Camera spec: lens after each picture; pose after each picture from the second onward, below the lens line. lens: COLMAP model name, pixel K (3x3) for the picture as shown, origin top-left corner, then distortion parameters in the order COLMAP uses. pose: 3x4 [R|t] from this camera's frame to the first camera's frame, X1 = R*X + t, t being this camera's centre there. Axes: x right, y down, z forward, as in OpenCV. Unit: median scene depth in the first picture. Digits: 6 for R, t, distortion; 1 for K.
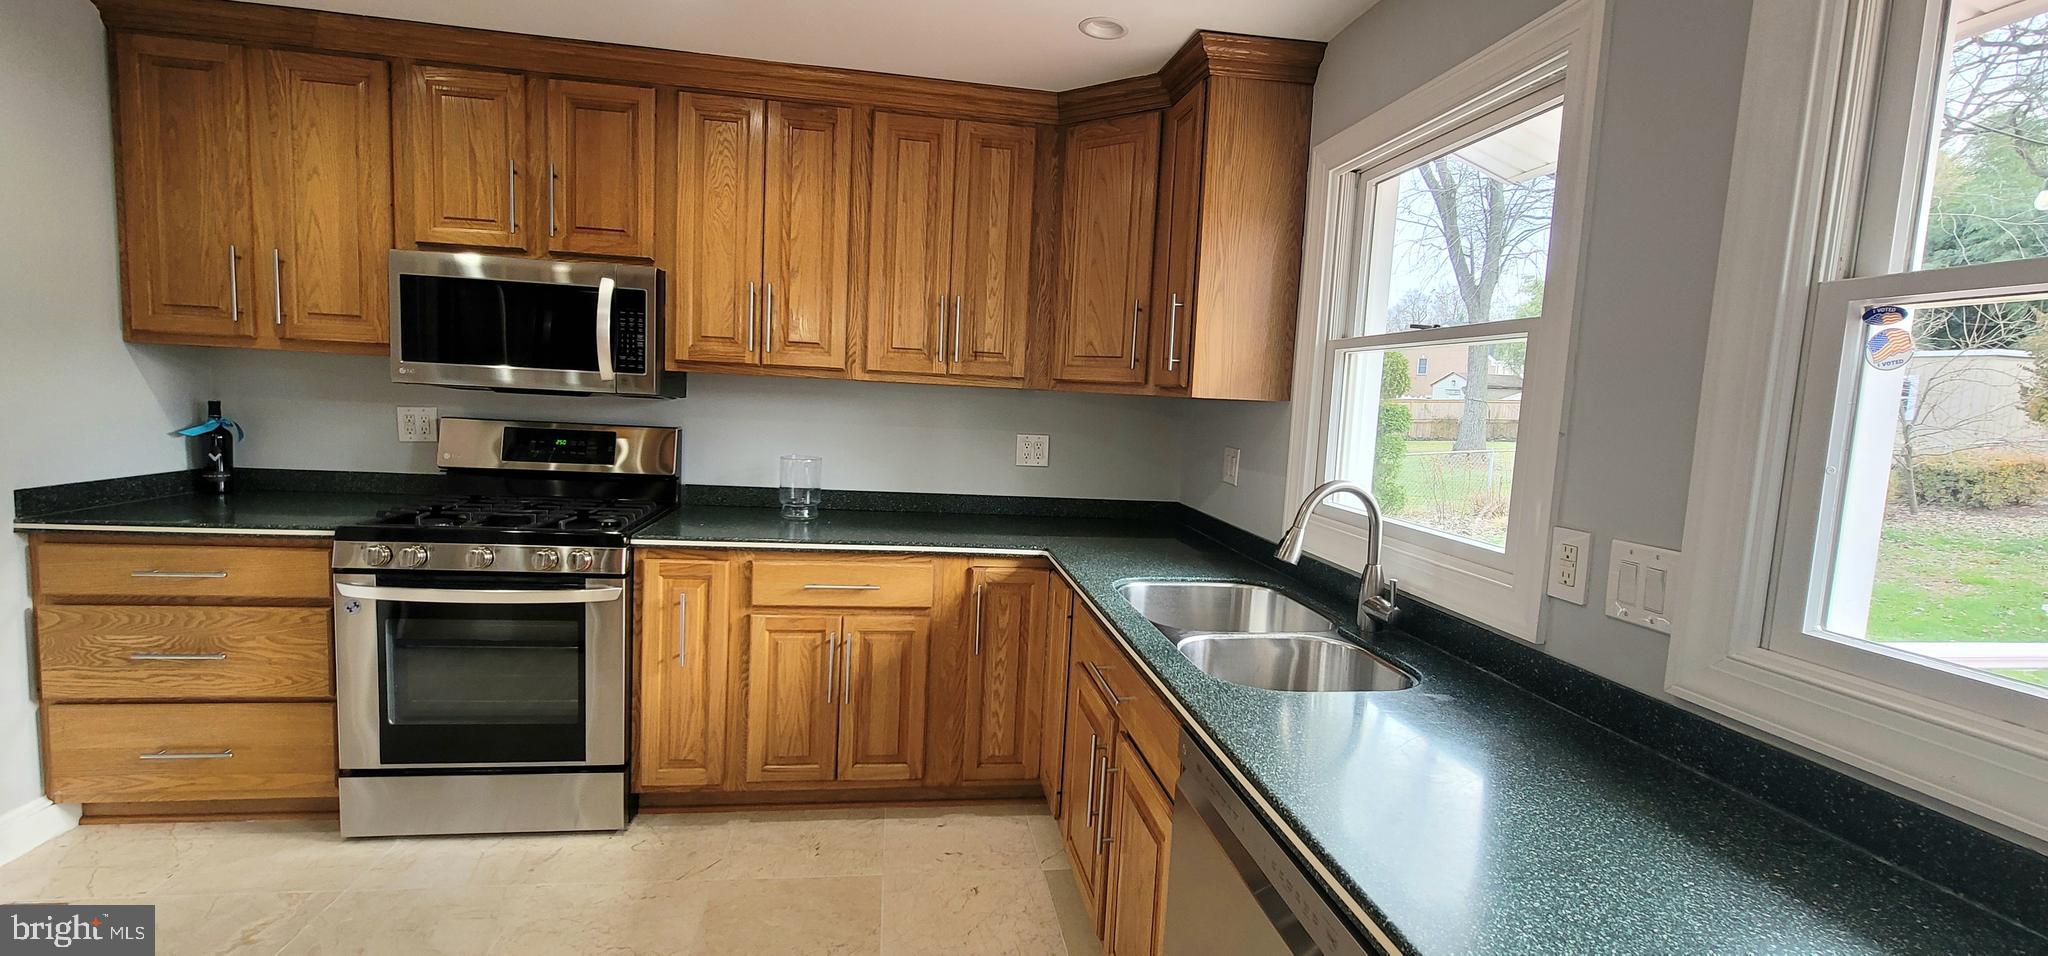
lens RADIAL K [[828.8, 0, 1022.8], [0, 828.8, 471.9], [0, 0, 1]] dist [-0.003866, 0.001877]
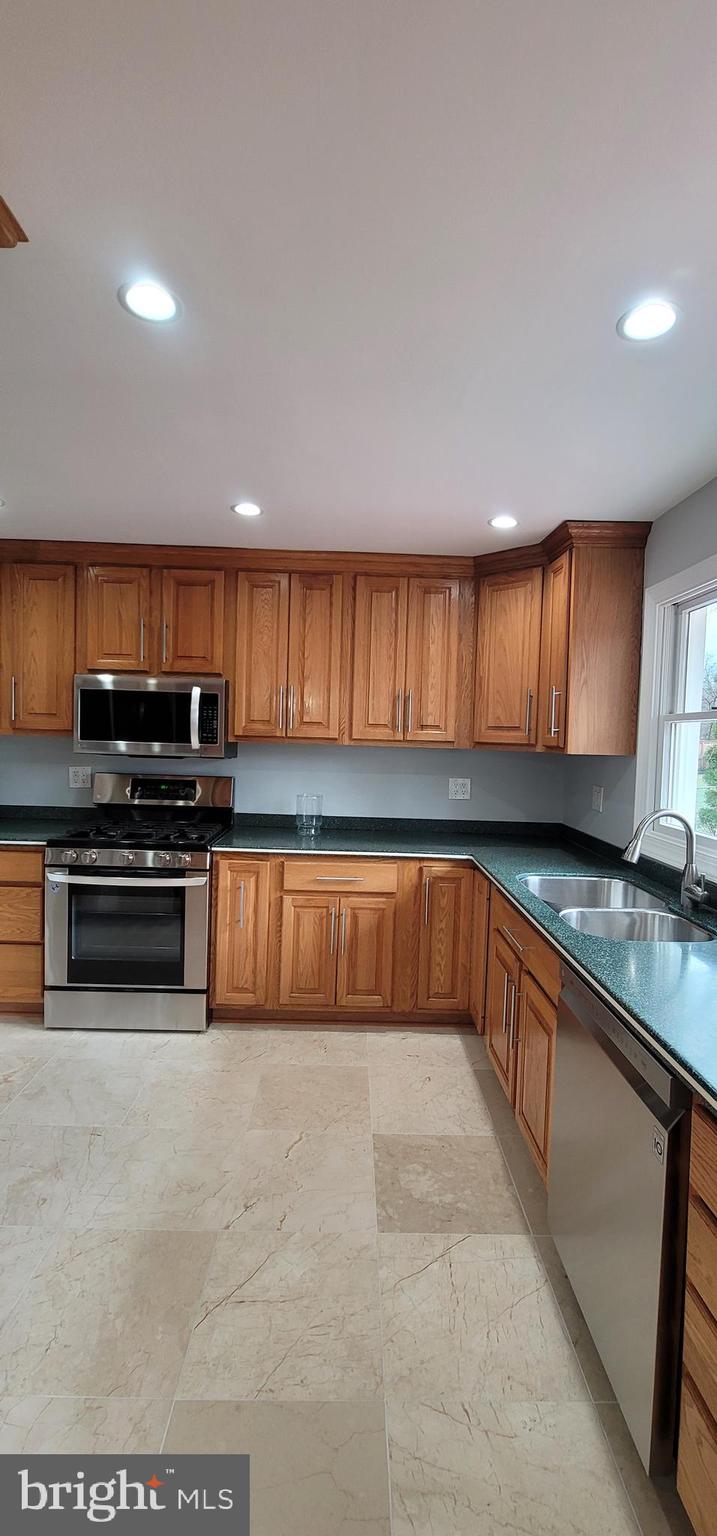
lens RADIAL K [[621.6, 0, 363.4], [0, 621.6, 767.8], [0, 0, 1]] dist [-0.003866, 0.001877]
pose [[0.991314, -0.014626, -0.130704, -0.017619], [0.007611, 0.998511, -0.054010, -0.005962], [0.131299, 0.052546, 0.989949, -0.166894]]
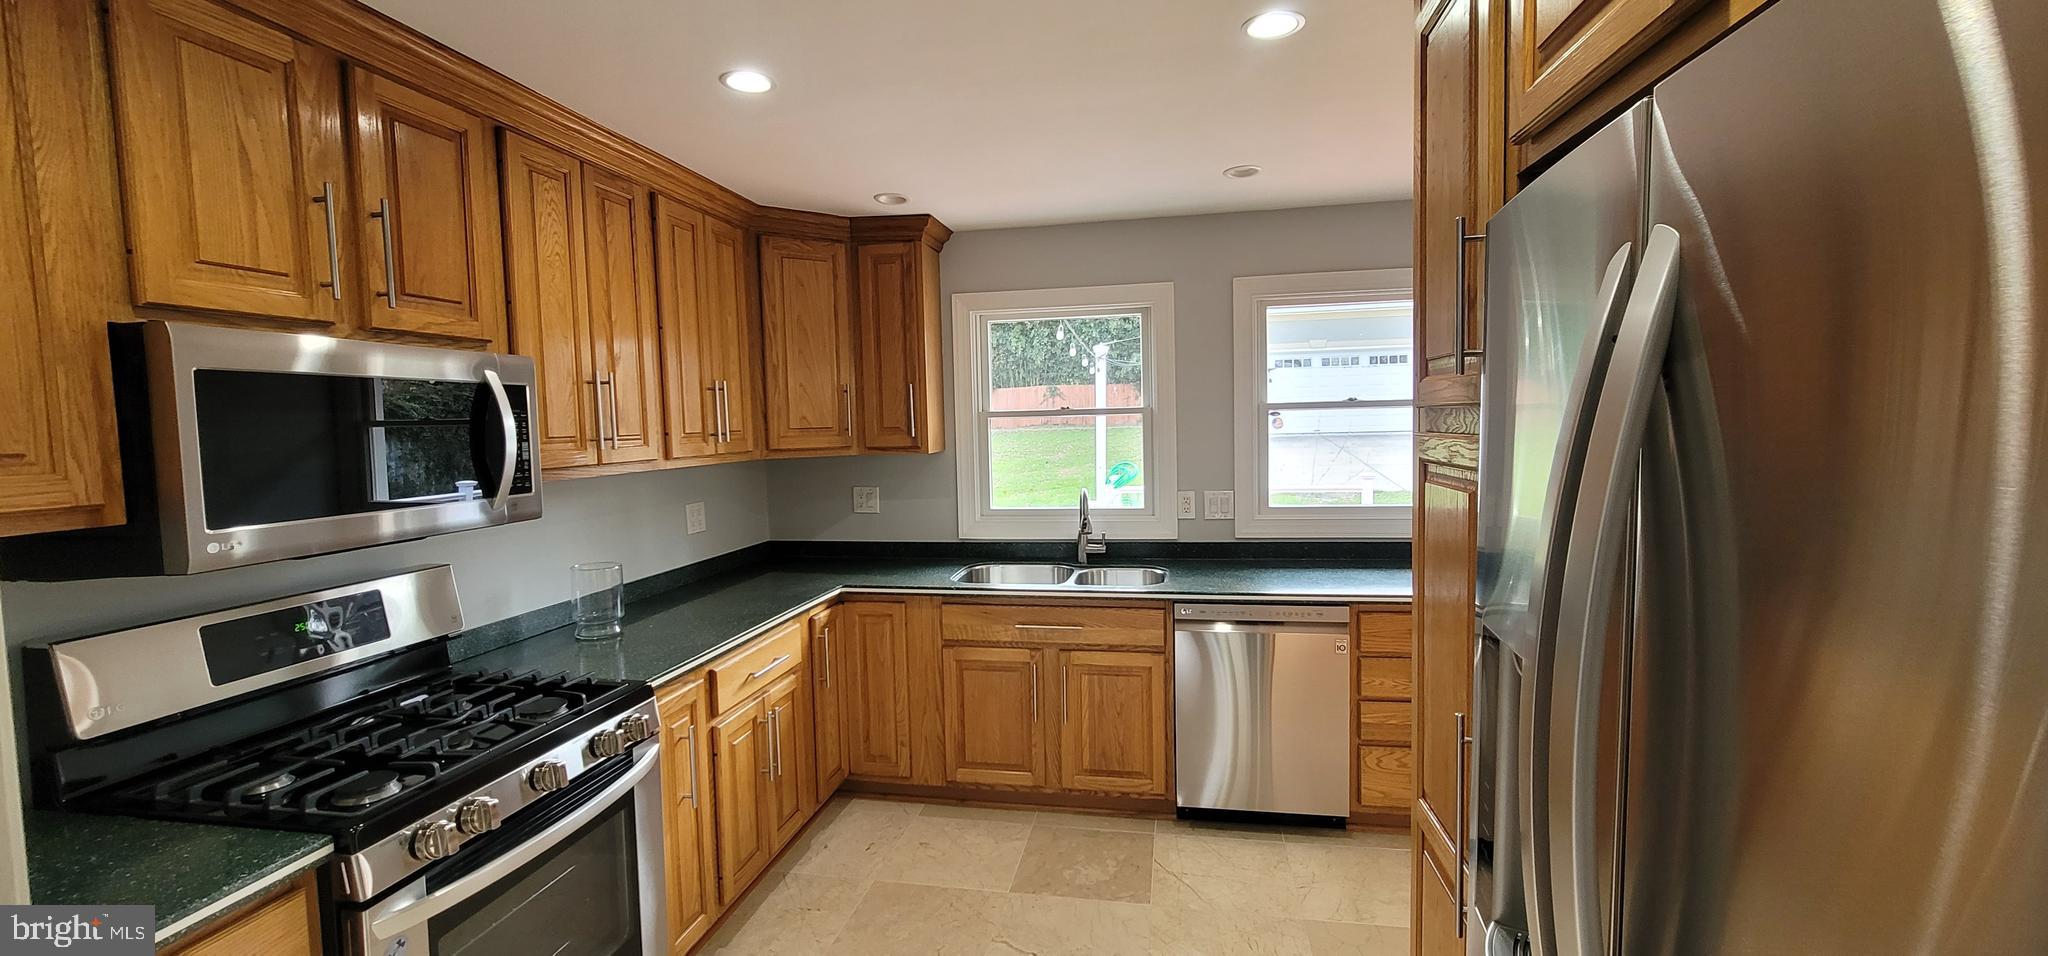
lens RADIAL K [[828.8, 0, 1025.1], [0, 828.8, 470.8], [0, 0, 1]] dist [-0.003866, 0.001877]
pose [[0.328556, -0.116691, 0.937248, -1.076383], [0.132271, 0.988244, 0.076672, -0.143982], [-0.935177, 0.098779, 0.340129, 0.325670]]
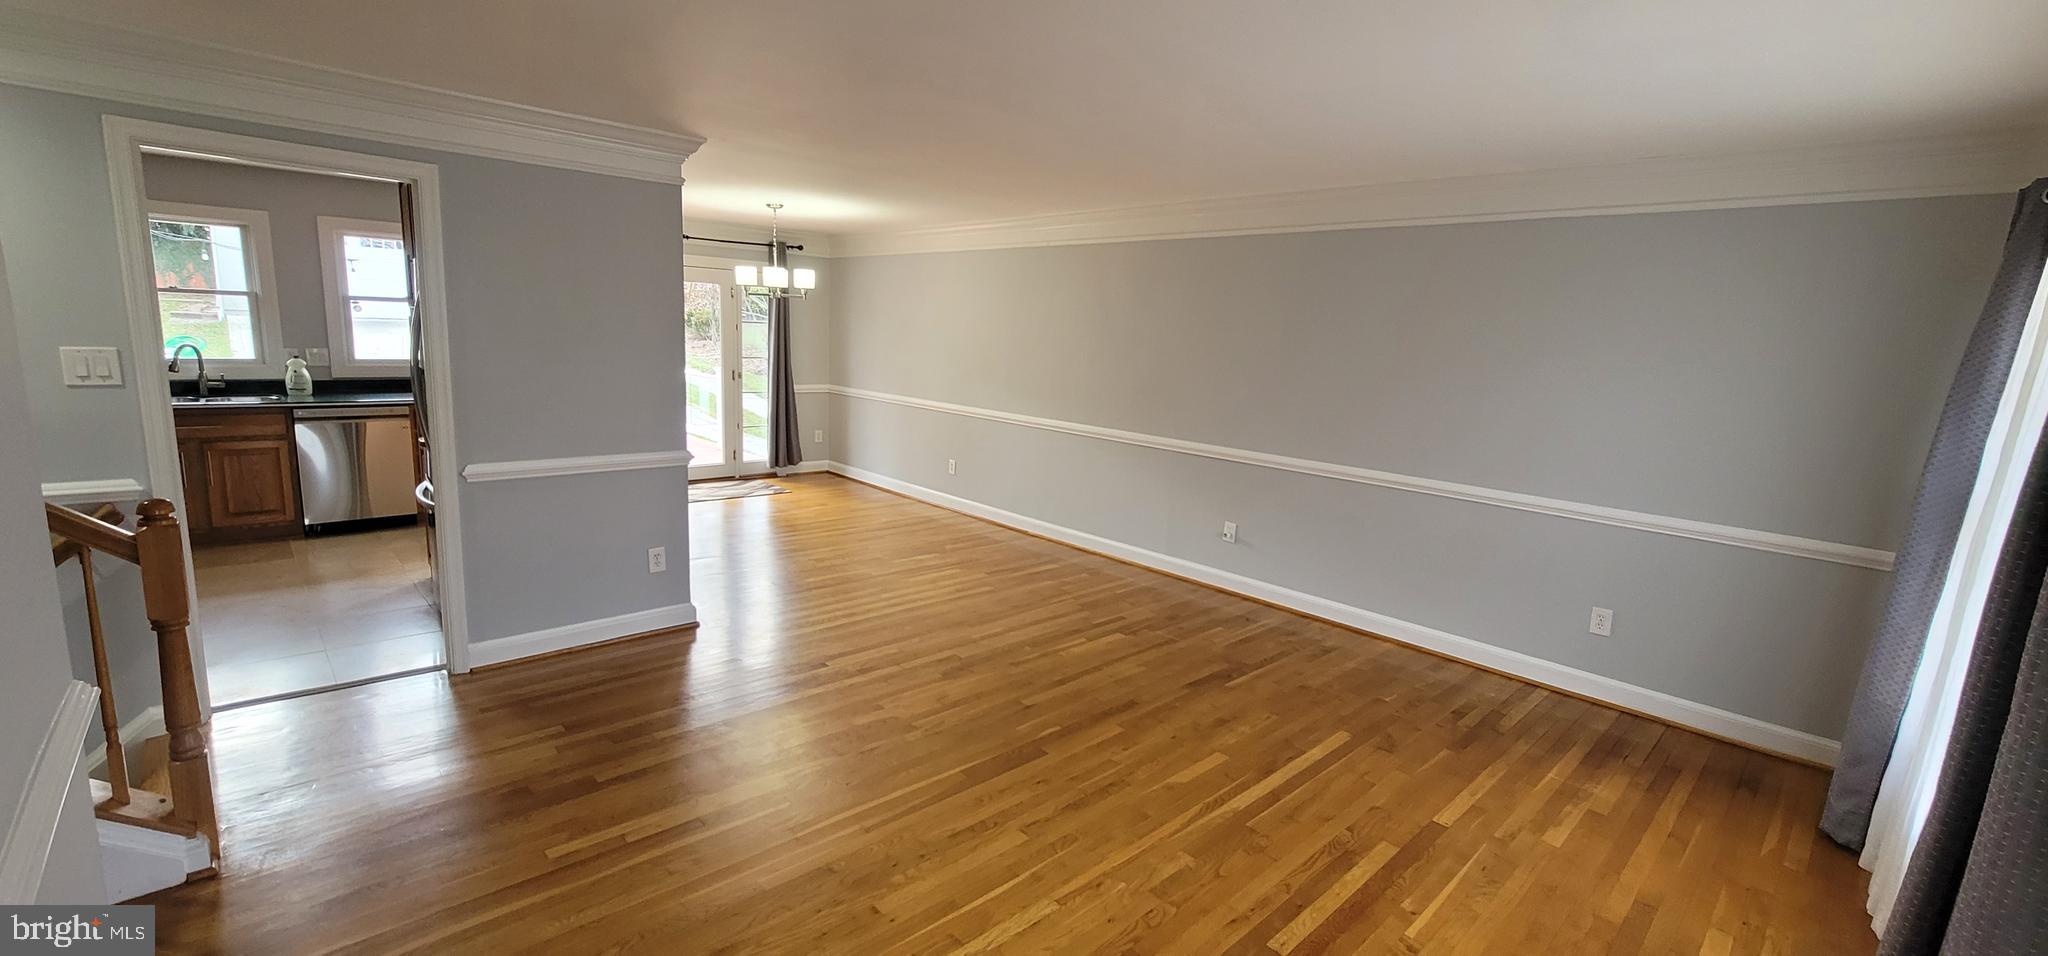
lens RADIAL K [[828.8, 0, 1014.5], [0, 828.8, 472.6], [0, 0, 1]] dist [-0.003866, 0.001877]
pose [[-0.573299, -0.217765, 0.789877, -2.661987], [0.004233, 0.963234, 0.268631, -0.234324], [-0.819335, 0.157350, -0.551300, 0.232706]]
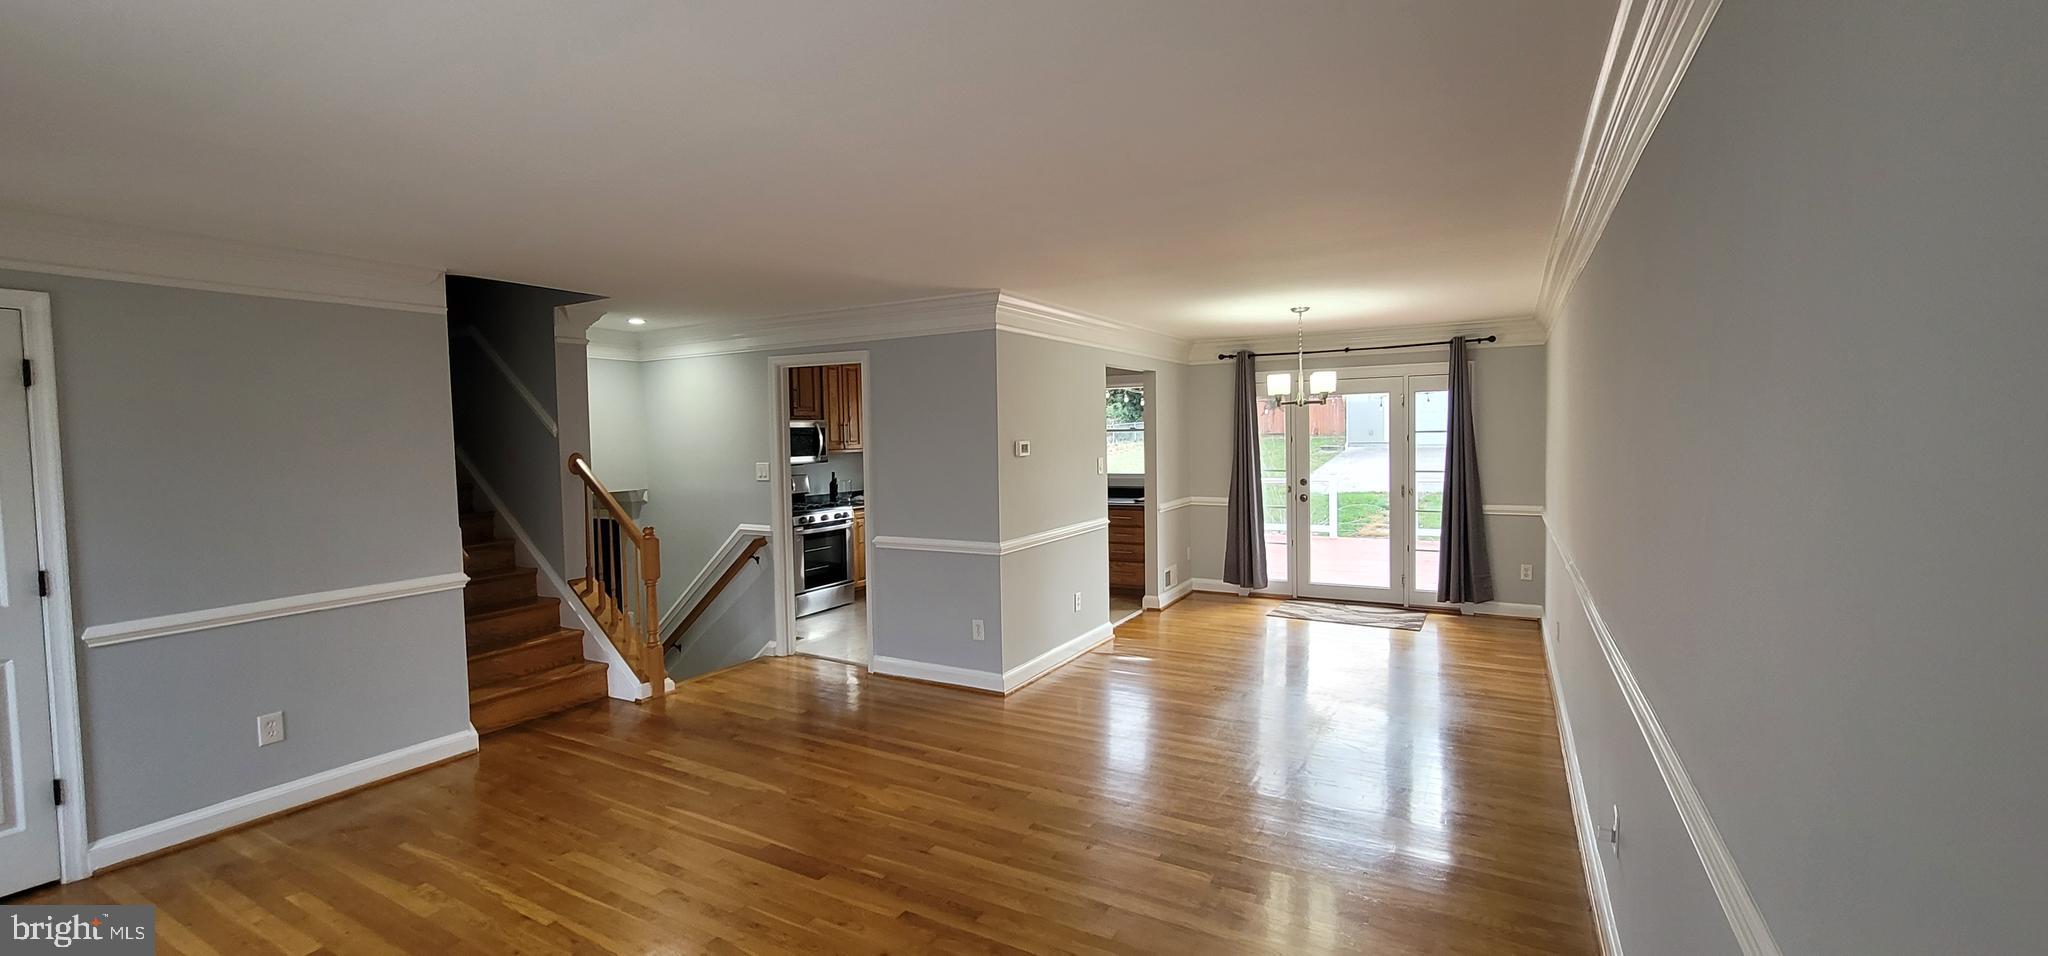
lens RADIAL K [[828.8, 0, 1036.3], [0, 828.8, 476.7], [0, 0, 1]] dist [-0.003866, 0.001877]
pose [[0.603034, -0.101668, 0.791210, -2.465138], [0.126552, 0.991477, 0.030948, -0.040967], [-0.787613, 0.081466, 0.610761, -1.454010]]
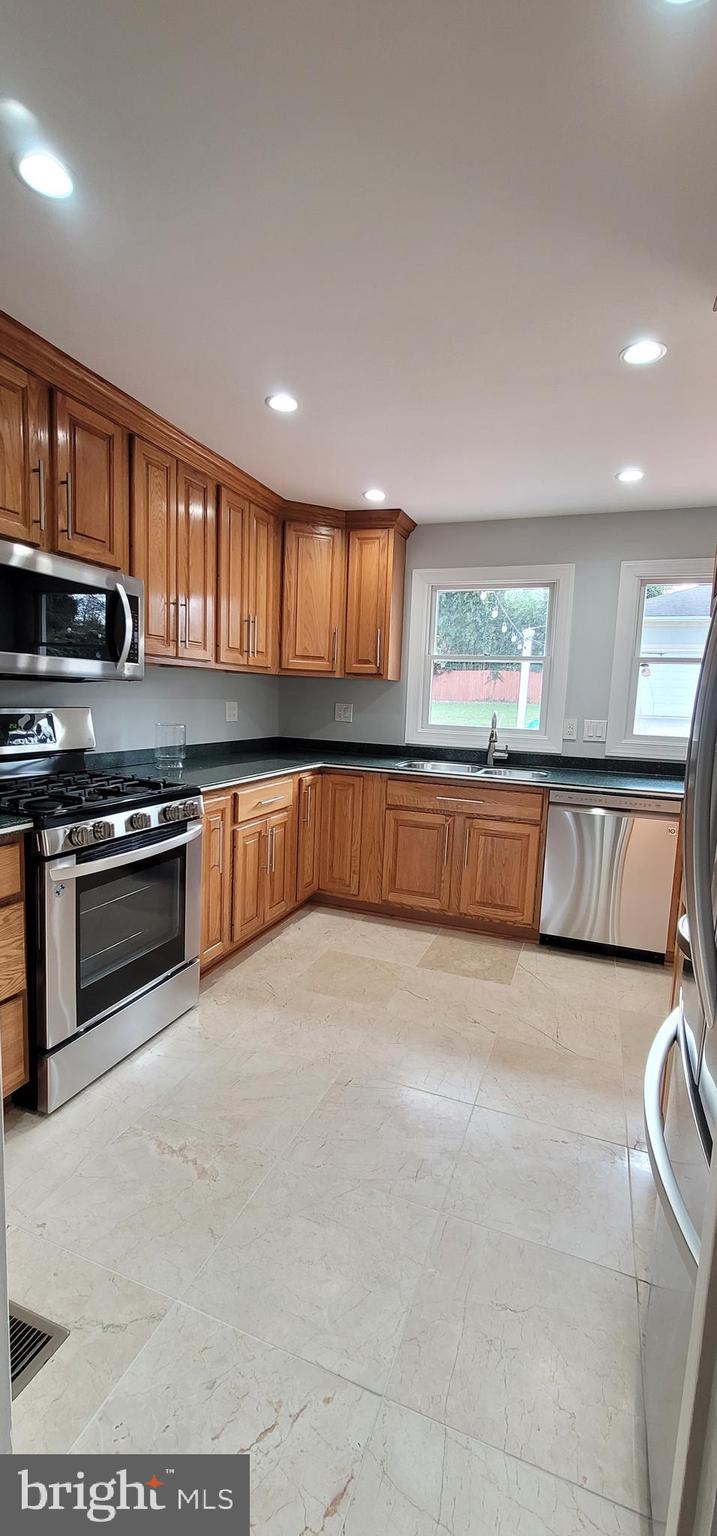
lens RADIAL K [[621.6, 0, 363.4], [0, 621.6, 765.0], [0, 0, 1]] dist [-0.003866, 0.001877]
pose [[0.490677, -0.128859, 0.861761, -1.176316], [0.069159, 0.991644, 0.108902, -0.047960], [-0.868593, 0.006162, 0.495488, 0.253020]]
